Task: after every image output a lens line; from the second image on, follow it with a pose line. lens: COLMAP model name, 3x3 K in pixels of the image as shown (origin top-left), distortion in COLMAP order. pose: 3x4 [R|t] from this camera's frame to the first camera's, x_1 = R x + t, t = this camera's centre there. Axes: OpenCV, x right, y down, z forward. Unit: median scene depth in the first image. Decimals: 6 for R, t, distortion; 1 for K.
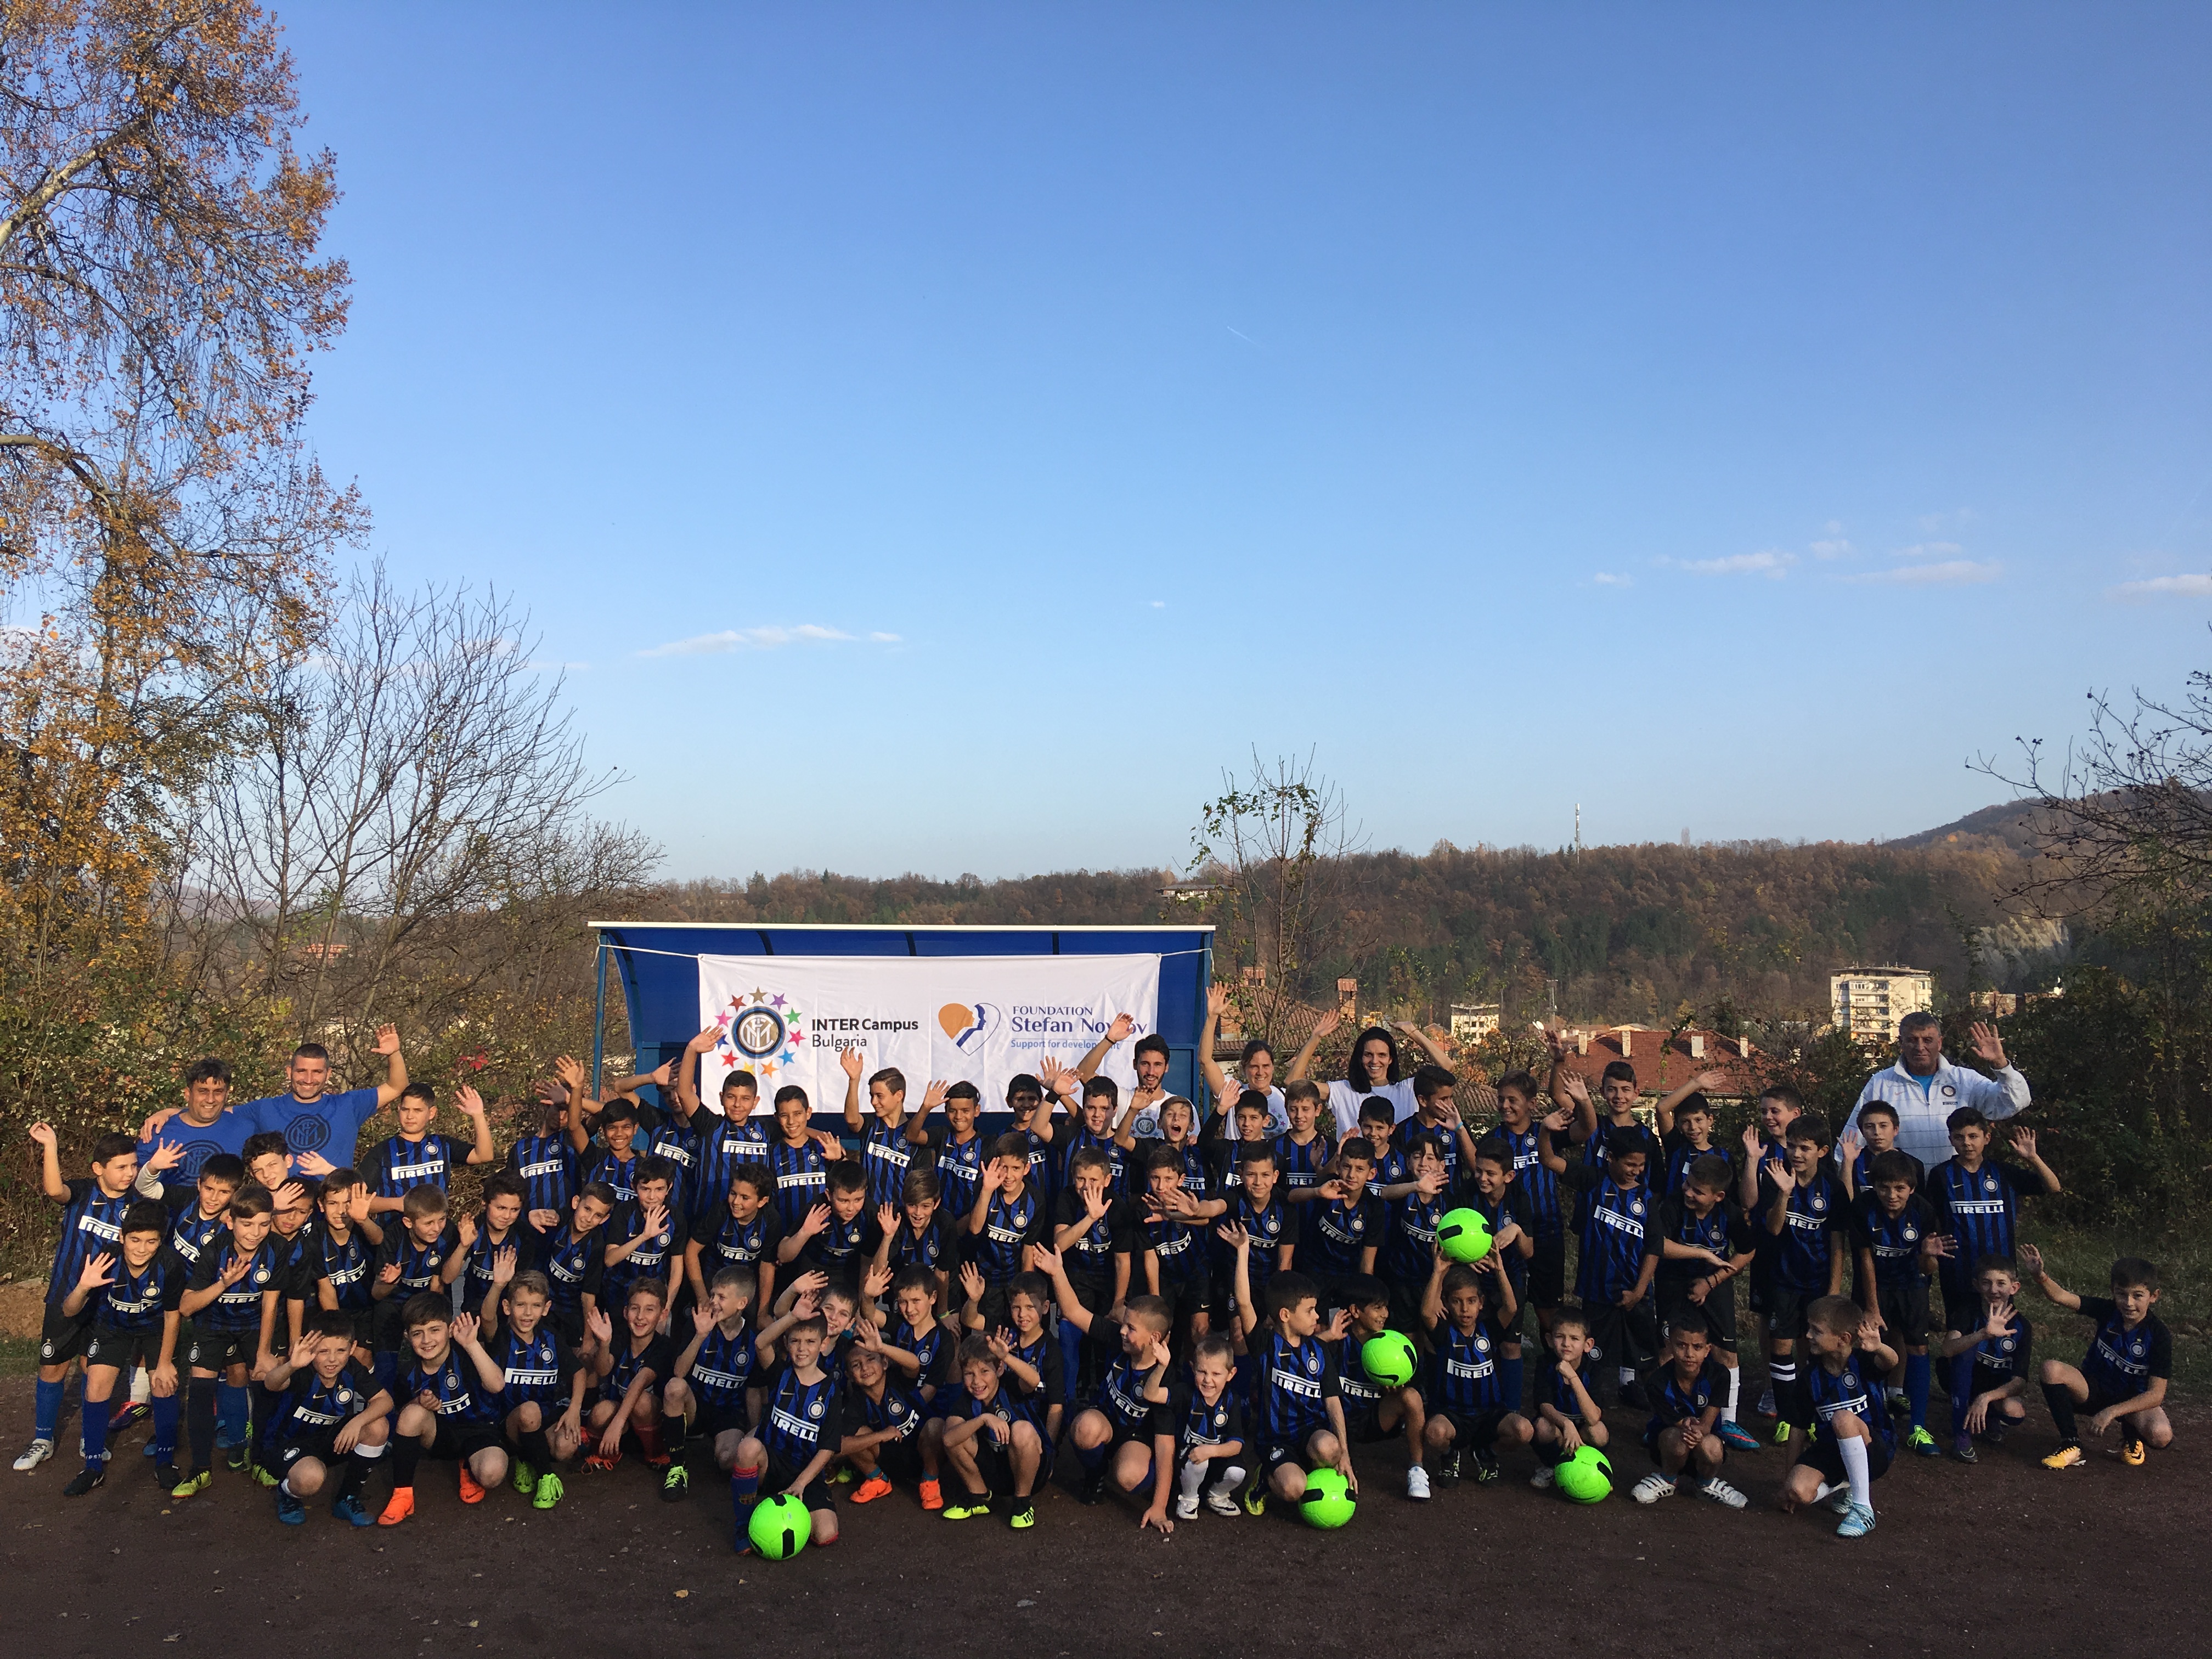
lens RADIAL K [[1811.0, 0, 1106.0], [0, 1811.0, 829.5], [0, 0, 1]] dist [-0.001422, -0.002656]
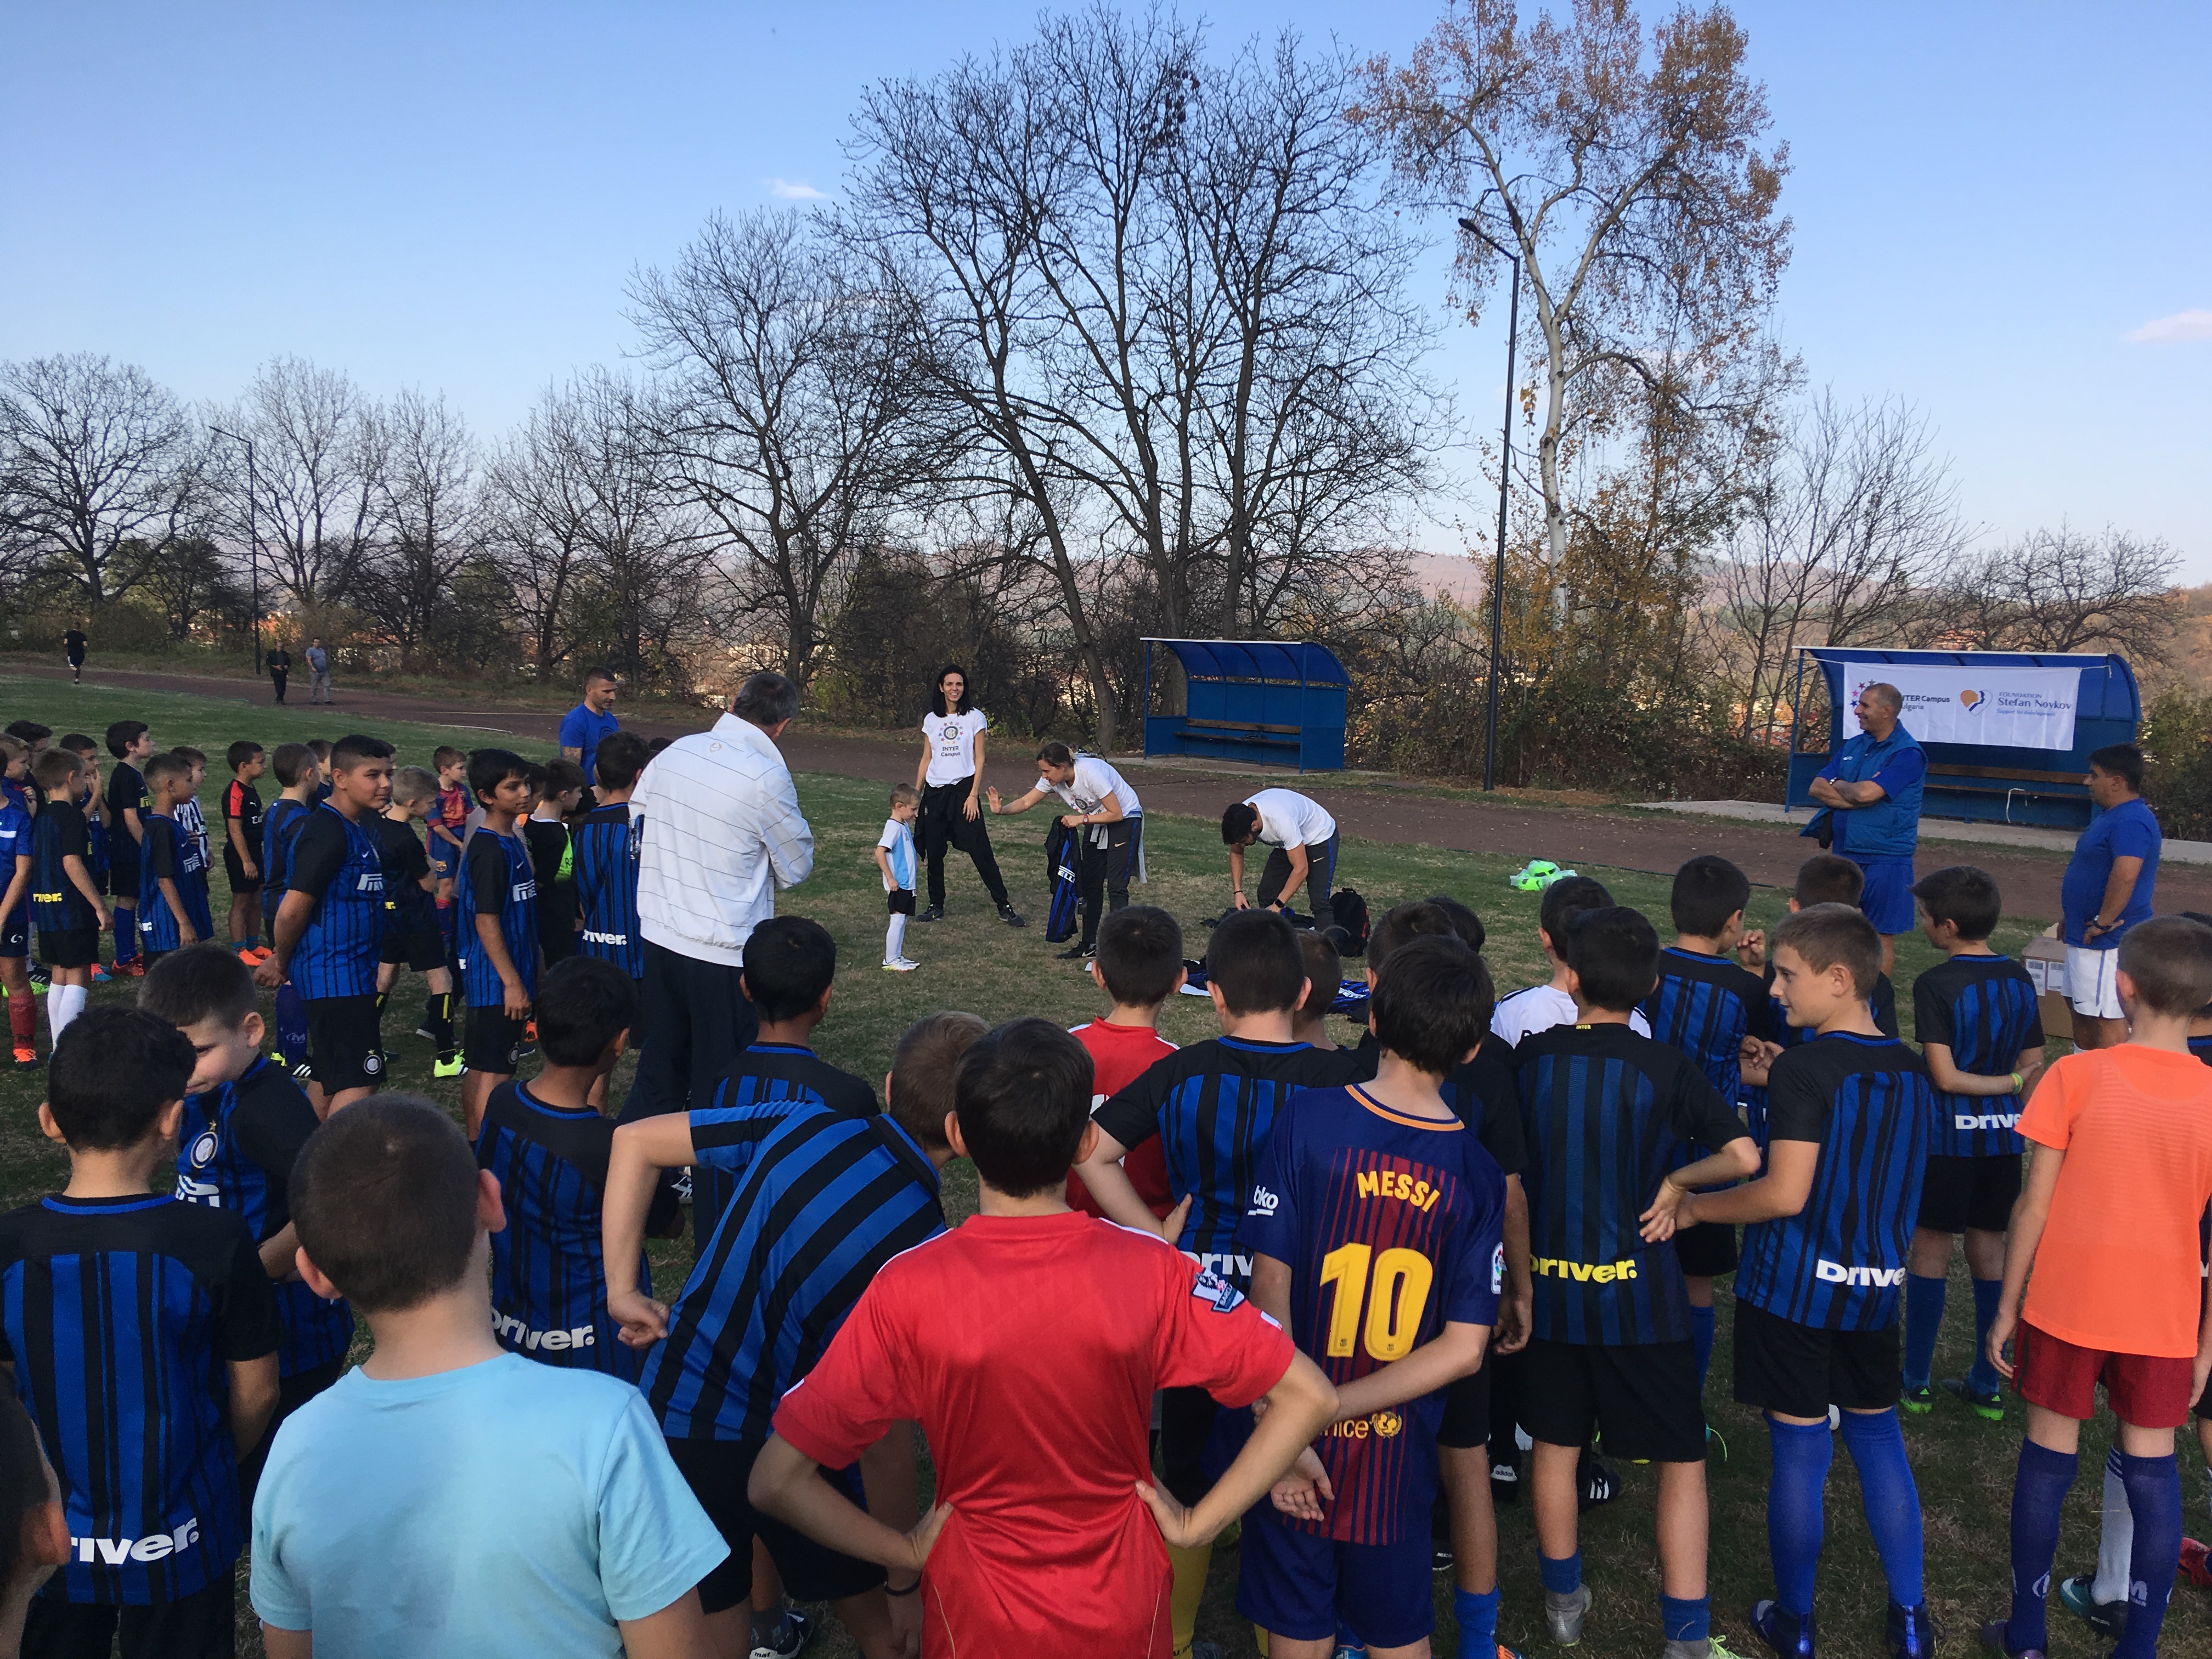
lens RADIAL K [[1811.0, 0, 1106.0], [0, 1811.0, 829.5], [0, 0, 1]] dist [-0.001422, -0.002656]
pose [[0.682577, 0.095178, -0.724589, 0.359264], [0.028733, 0.987221, 0.156743, -0.049152], [0.730249, -0.127808, 0.671120, -0.552439]]
